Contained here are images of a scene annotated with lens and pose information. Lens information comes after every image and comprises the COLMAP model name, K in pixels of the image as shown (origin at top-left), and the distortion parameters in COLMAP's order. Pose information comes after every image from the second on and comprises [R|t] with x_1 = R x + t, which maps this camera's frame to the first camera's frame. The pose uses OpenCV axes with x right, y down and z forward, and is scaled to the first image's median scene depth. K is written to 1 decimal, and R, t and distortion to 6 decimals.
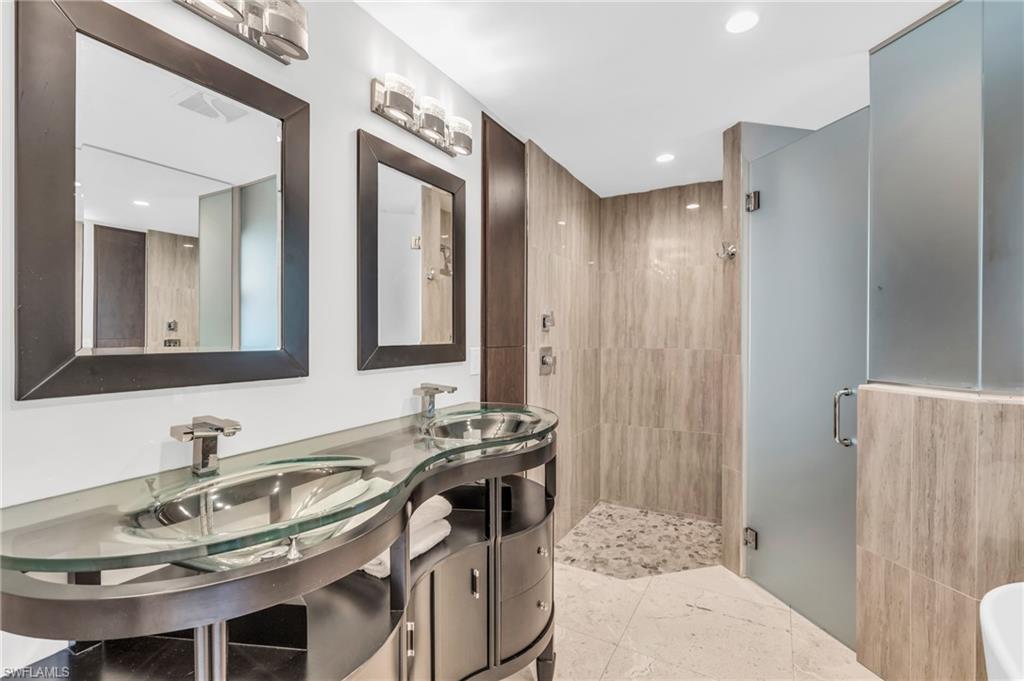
lens RADIAL K [[462.1, 0, 514.5], [0, 462.1, 337.6], [0, 0, 1]] dist [-0.004491, 0.001668]
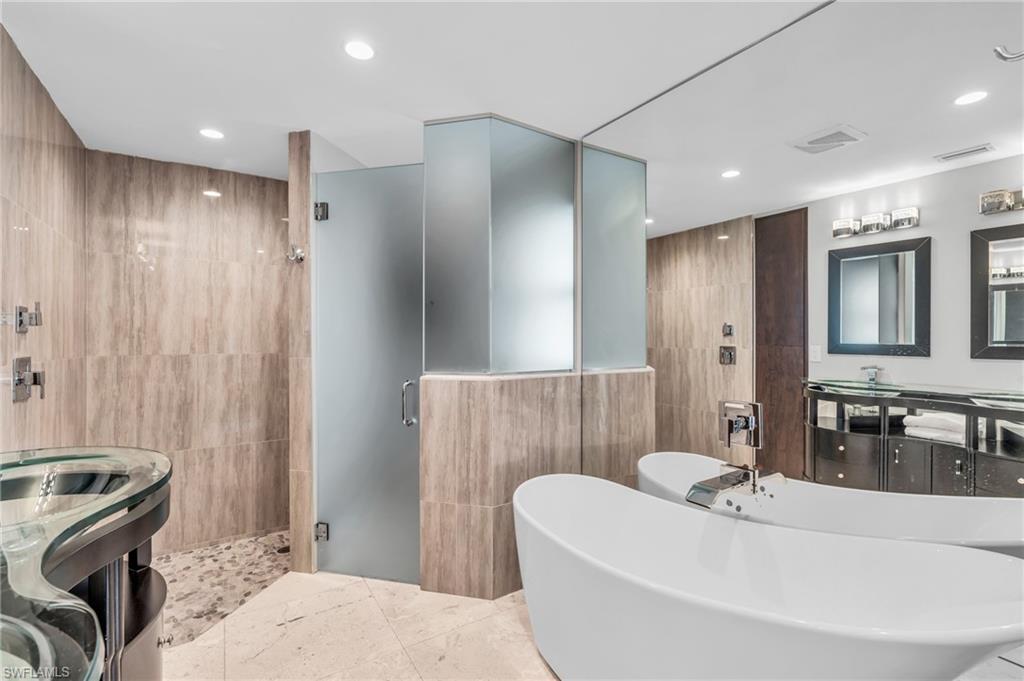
lens RADIAL K [[462.1, 0, 511.3], [0, 462.1, 338.6], [0, 0, 1]] dist [-0.004491, 0.001668]
pose [[0.473768, -0.002248, 0.880647, -0.166548], [0.006991, 0.999975, -0.001208, 0.000143], [-0.880622, 0.006728, 0.473771, 0.096972]]
